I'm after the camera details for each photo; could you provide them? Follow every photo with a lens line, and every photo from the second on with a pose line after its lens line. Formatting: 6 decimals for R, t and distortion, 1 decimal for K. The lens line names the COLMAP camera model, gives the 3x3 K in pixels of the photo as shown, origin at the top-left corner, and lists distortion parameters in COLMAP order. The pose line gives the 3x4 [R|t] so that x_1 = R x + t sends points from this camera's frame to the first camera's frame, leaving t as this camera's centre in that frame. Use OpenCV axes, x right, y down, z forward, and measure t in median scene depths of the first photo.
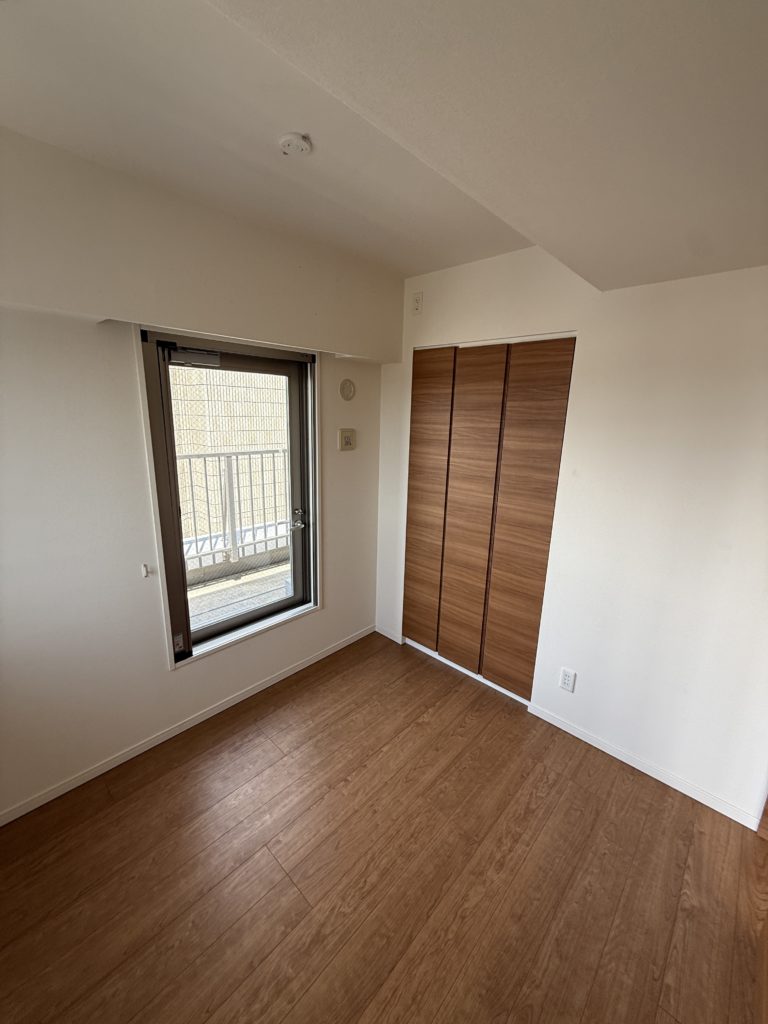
lens RADIAL K [[409.5, 0, 380.4], [0, 409.5, 506.7], [0, 0, 1]] dist [-0.001475, -0.000183]
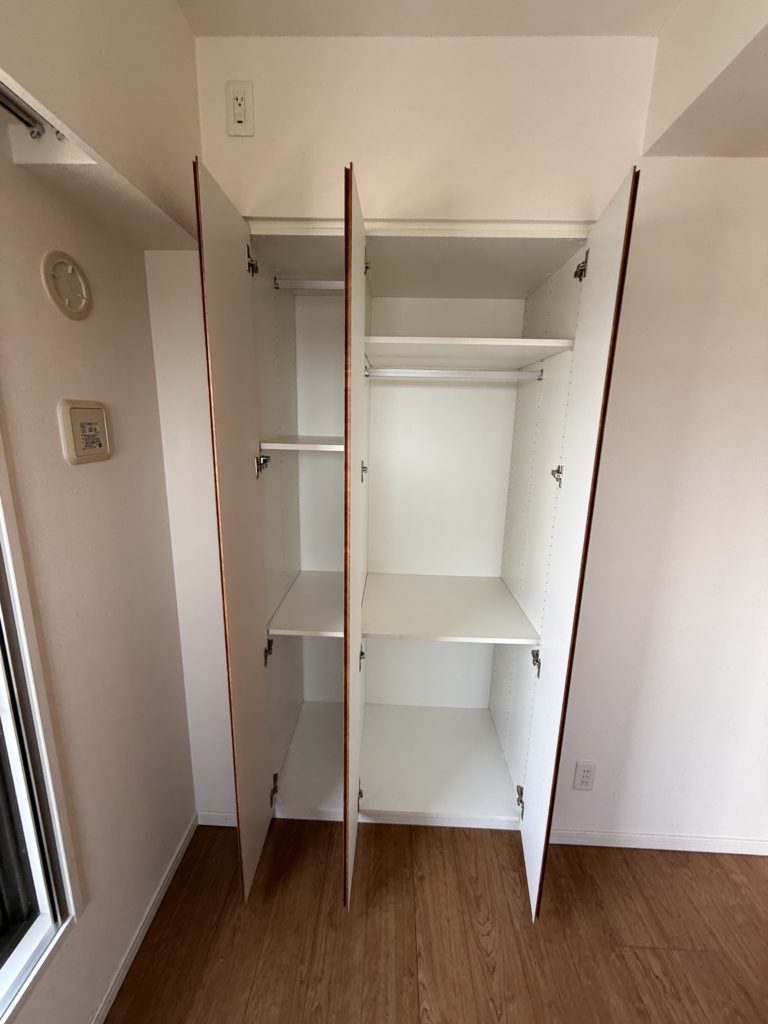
lens RADIAL K [[423.2, 0, 384.0], [0, 423.2, 512.0], [0, 0, 1]] dist [0.008774, 0.000141]
pose [[0.741513, -0.151779, 0.653545, -0.225662], [0.142413, 0.987486, 0.067751, -0.128047], [-0.655650, 0.042835, 0.753849, 0.855387]]
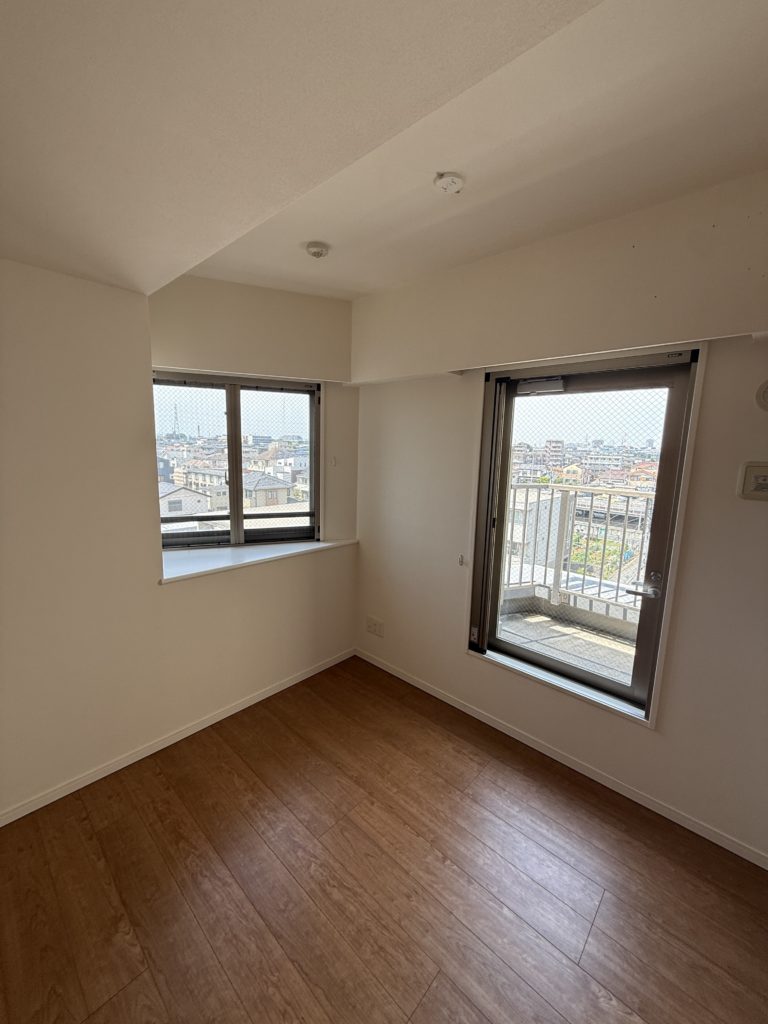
lens RADIAL K [[401.9, 0, 384.0], [0, 401.9, 512.0], [0, 0, 1]] dist [-0.000492, 0.000198]
pose [[0.024291, 0.161173, -0.986627, 0.688745], [-0.239495, 0.959118, 0.150783, -0.134965], [0.970594, 0.232629, 0.061898, 0.723755]]
